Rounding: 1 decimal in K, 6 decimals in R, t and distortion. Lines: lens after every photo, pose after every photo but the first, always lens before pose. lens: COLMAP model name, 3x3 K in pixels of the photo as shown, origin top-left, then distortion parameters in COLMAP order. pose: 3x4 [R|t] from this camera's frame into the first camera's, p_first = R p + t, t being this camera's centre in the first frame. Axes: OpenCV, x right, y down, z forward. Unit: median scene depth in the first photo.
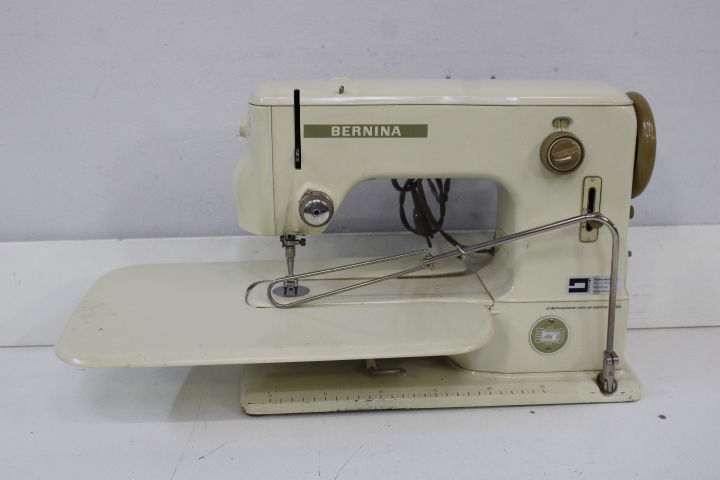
lens RADIAL K [[841.4, 0, 360.0], [0, 841.4, 240.0], [0, 0, 1]] dist [-0.088382, 0.037132]
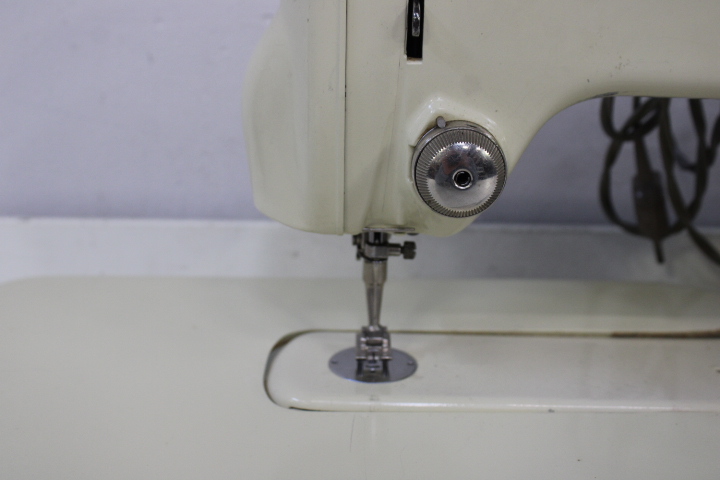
lens RADIAL K [[912.1, 0, 360.0], [0, 912.1, 240.0], [0, 0, 1]] dist [-0.071289, 0.000261]
pose [[0.997686, 0.040538, -0.054588, -0.070696], [-0.038966, 0.998803, 0.029553, -0.015286], [0.055721, -0.027357, 0.998072, 0.584727]]
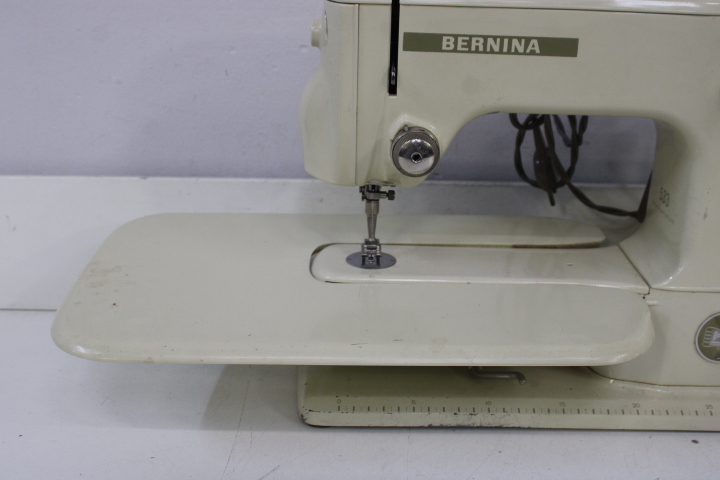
lens RADIAL K [[924.8, 0, 360.0], [0, 924.8, 240.0], [0, 0, 1]] dist [-0.083238, 0.103733]
pose [[0.997779, 0.043460, -0.050475, -0.054953], [-0.039526, 0.996287, 0.076488, -0.019971], [0.053611, -0.074323, 0.995792, 0.203531]]
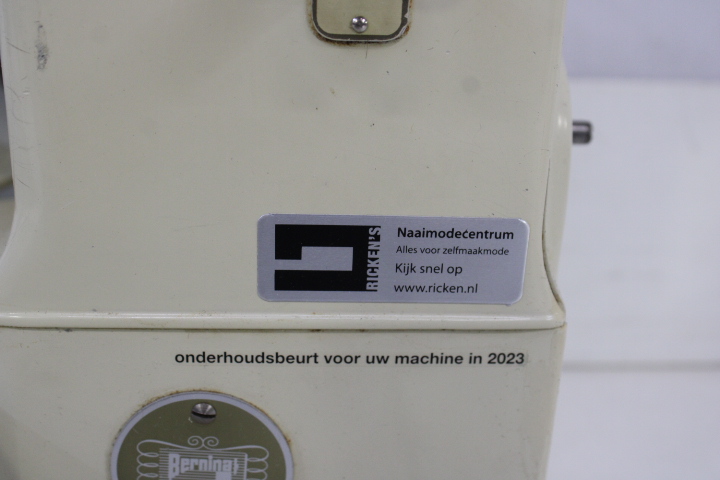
lens RADIAL K [[924.8, 0, 360.0], [0, 924.8, 240.0], [0, 0, 1]] dist [-0.083238, 0.103733]
pose [[0.999444, 0.032735, 0.006336, 0.276670], [-0.033147, 0.996030, 0.082617, 0.030909], [-0.003606, -0.082781, 0.996561, 0.788356]]
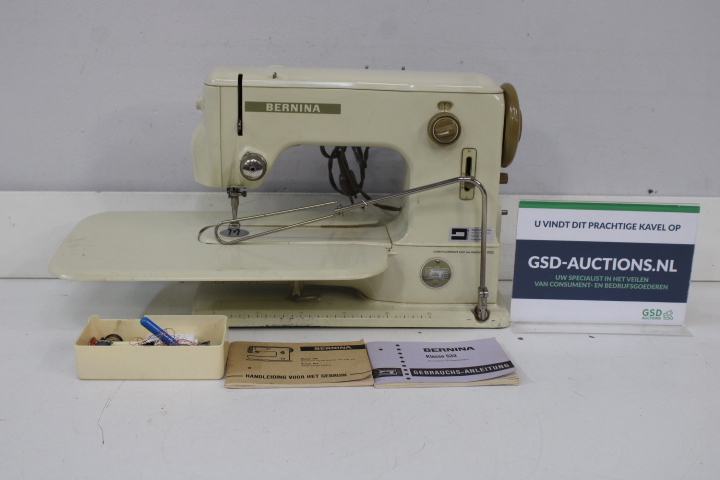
lens RADIAL K [[924.8, 0, 360.0], [0, 924.8, 240.0], [0, 0, 1]] dist [-0.083238, 0.103733]
pose [[0.999505, 0.030529, 0.007565, 0.102884], [-0.030590, 0.999499, 0.008106, 0.057966], [-0.007314, -0.008333, 0.999939, -0.414952]]
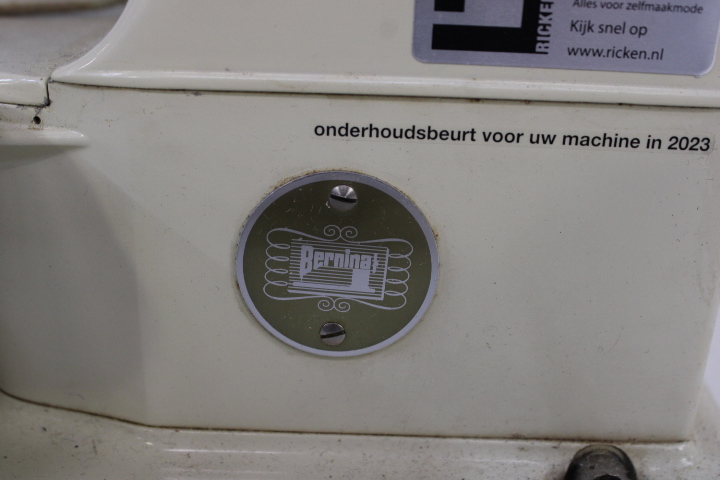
lens RADIAL K [[924.8, 0, 360.0], [0, 924.8, 240.0], [0, 0, 1]] dist [-0.083238, 0.103733]
pose [[0.996390, 0.057309, -0.062626, 0.255825], [-0.049346, 0.991299, 0.122032, 0.082942], [0.069075, -0.118501, 0.990548, 0.811981]]
